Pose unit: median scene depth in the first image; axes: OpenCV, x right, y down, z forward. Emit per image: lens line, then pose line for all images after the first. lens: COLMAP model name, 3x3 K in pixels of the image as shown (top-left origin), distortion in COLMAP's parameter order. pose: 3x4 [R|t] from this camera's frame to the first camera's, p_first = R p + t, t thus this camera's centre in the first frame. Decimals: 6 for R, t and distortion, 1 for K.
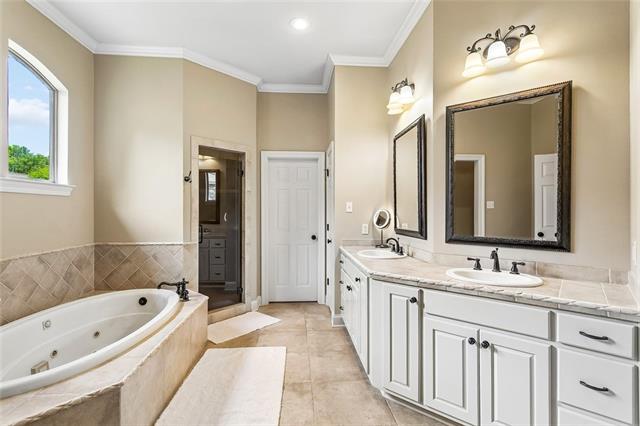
lens RADIAL K [[301.6, 0, 320.0], [0, 301.6, 213.0], [0, 0, 1]] dist [-0.001999, -0.000488]
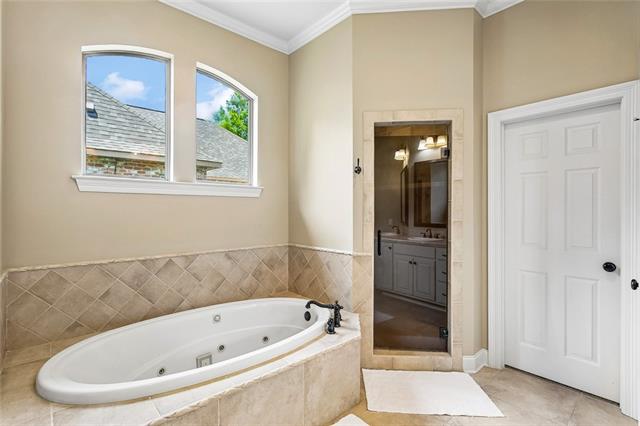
lens RADIAL K [[301.6, 0, 320.0], [0, 301.6, 213.0], [0, 0, 1]] dist [-0.001999, -0.000488]
pose [[0.601881, 0.003724, -0.798577, 0.117422], [-0.006183, 0.999981, 0.000002, -0.002792], [0.798562, 0.004936, 0.601892, 0.482612]]
